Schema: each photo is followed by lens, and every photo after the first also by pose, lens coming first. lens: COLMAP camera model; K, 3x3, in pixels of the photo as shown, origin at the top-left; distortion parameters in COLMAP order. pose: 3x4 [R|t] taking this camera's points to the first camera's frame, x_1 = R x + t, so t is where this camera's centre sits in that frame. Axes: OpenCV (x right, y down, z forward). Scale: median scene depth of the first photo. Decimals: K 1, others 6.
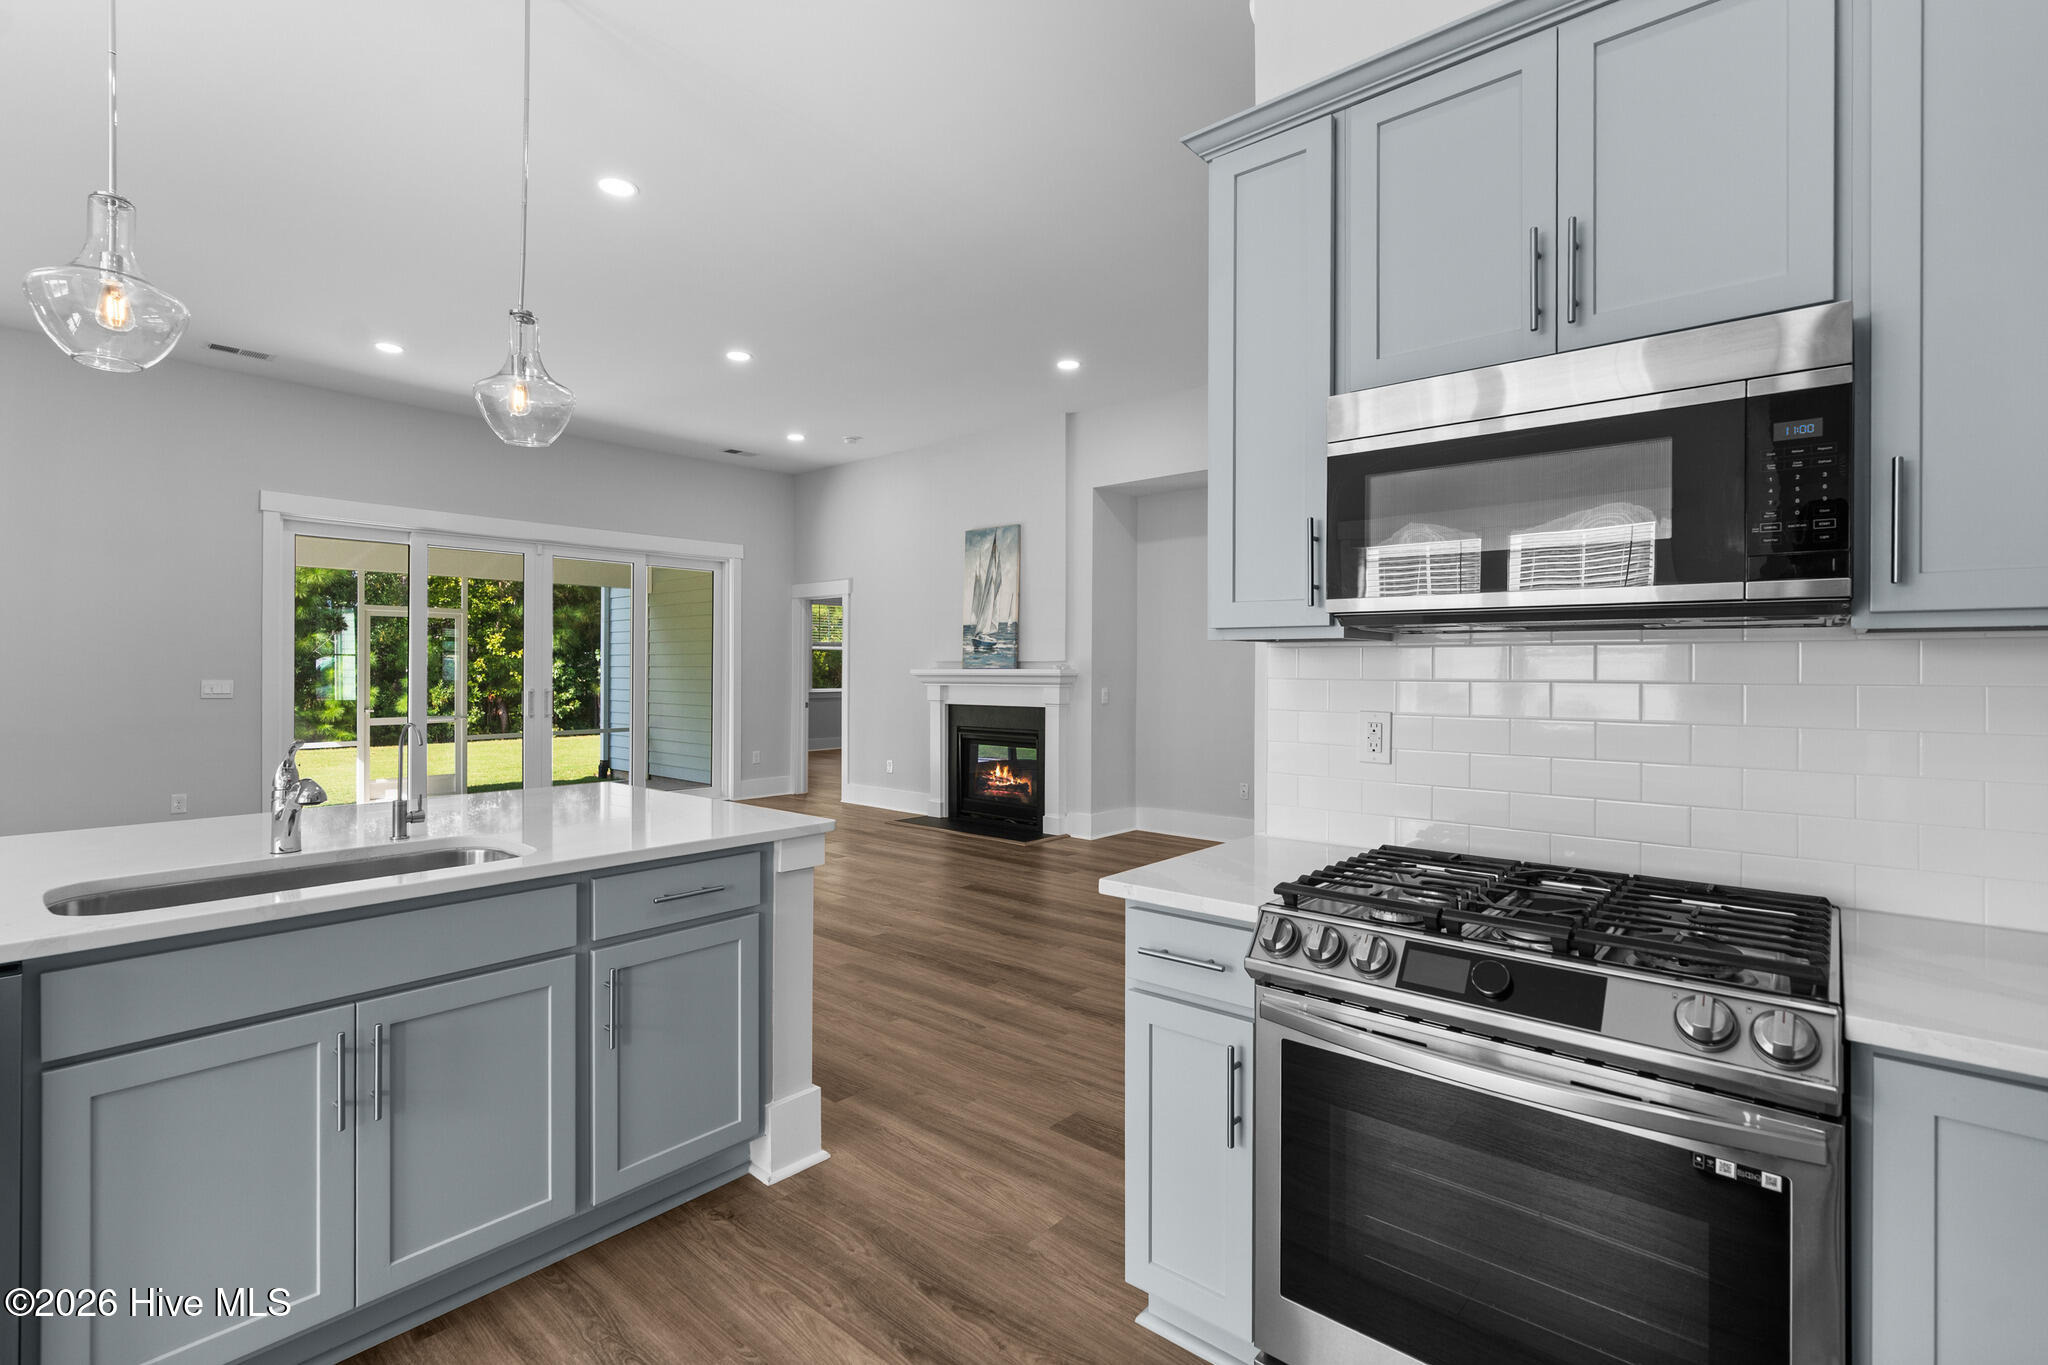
lens RADIAL K [[940.0, 0, 1035.3], [0, 940.0, 669.2], [0, 0, 1]] dist [0.000911, 0.000197]
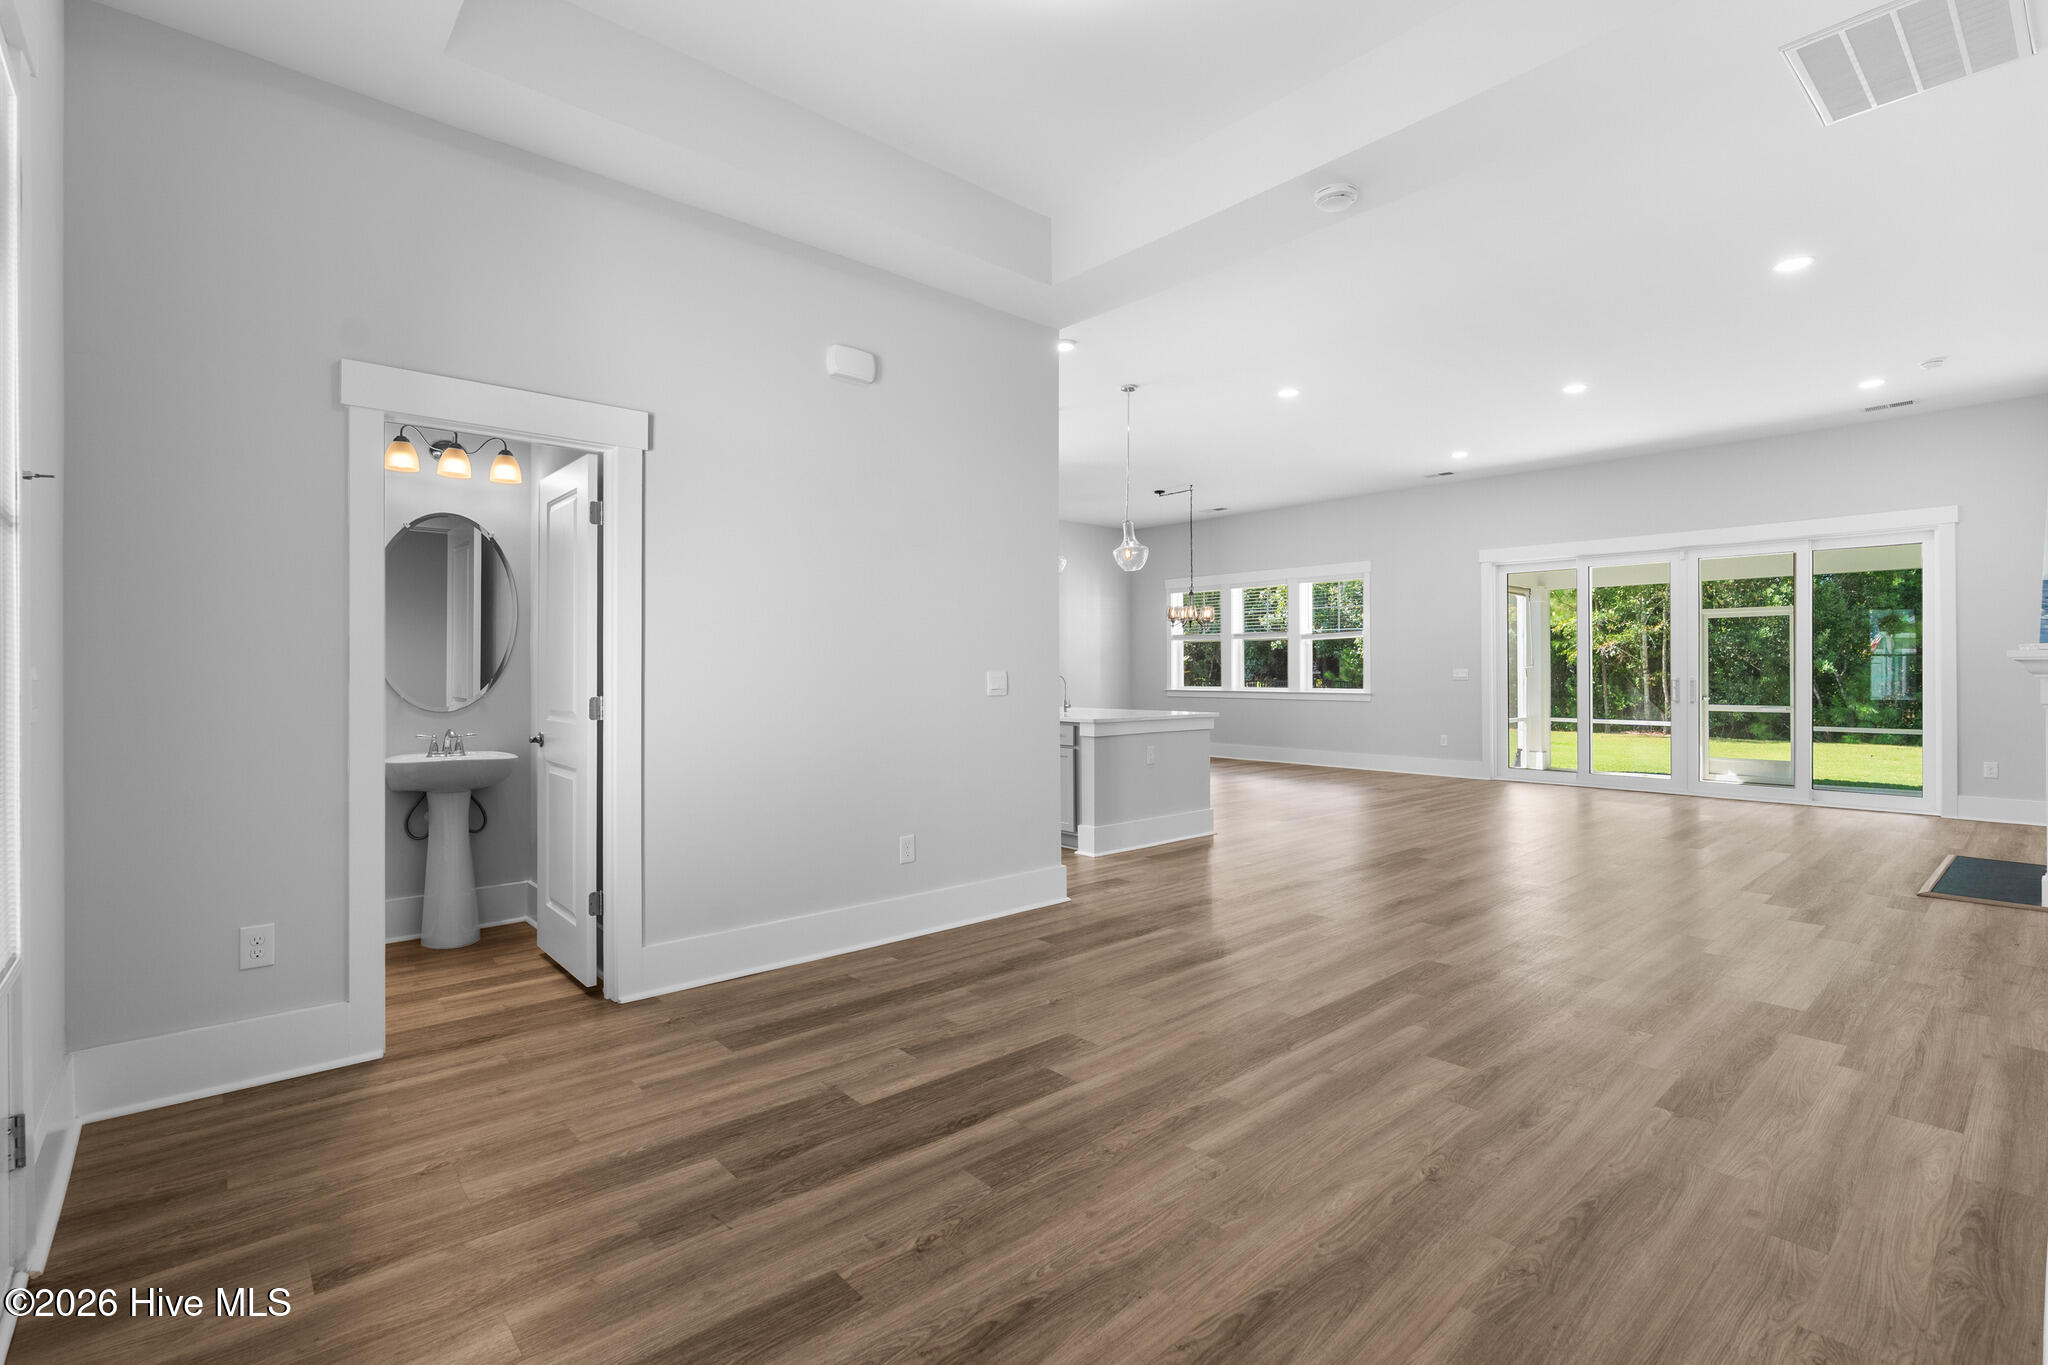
lens RADIAL K [[946.8, 0, 1024.6], [0, 946.8, 666.6], [0, 0, 1]] dist [-0.004452, 0.000030]
pose [[-0.138261, -0.005240, -0.990382, 0.728859], [0.000861, 0.999985, -0.005411, 0.012136], [0.990396, -0.001601, -0.138254, 0.385579]]
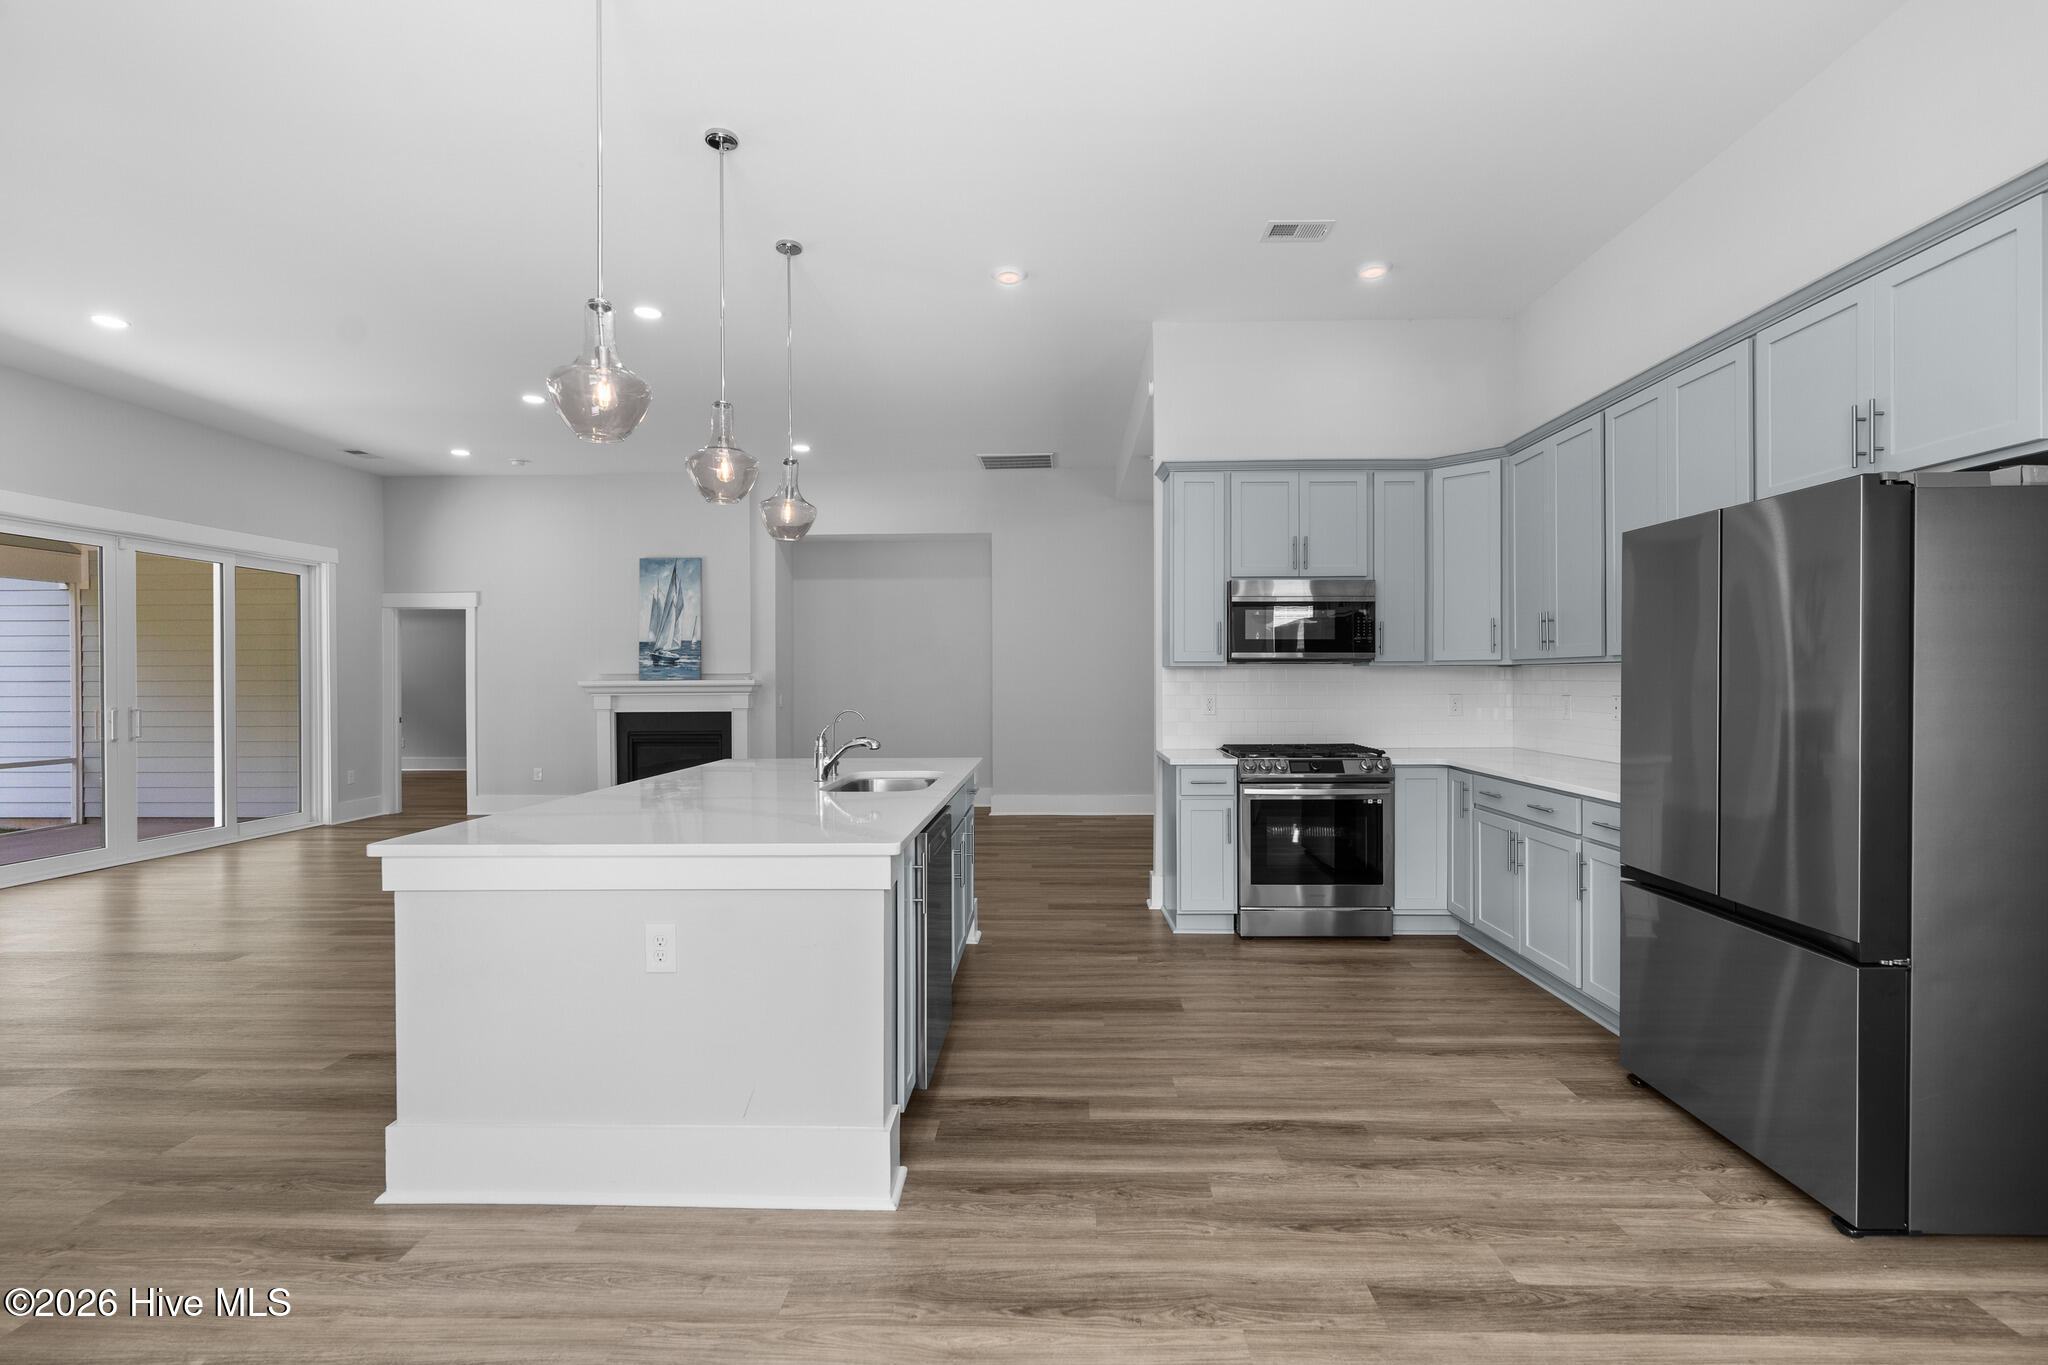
lens RADIAL K [[941.7, 0, 1032.1], [0, 941.7, 683.0], [0, 0, 1]] dist [-0.000010, 0.000653]
pose [[0.775014, -0.008331, 0.631889, -0.445515], [0.006006, 0.999965, 0.005817, -0.001192], [-0.631916, -0.000713, 0.775037, -0.183455]]
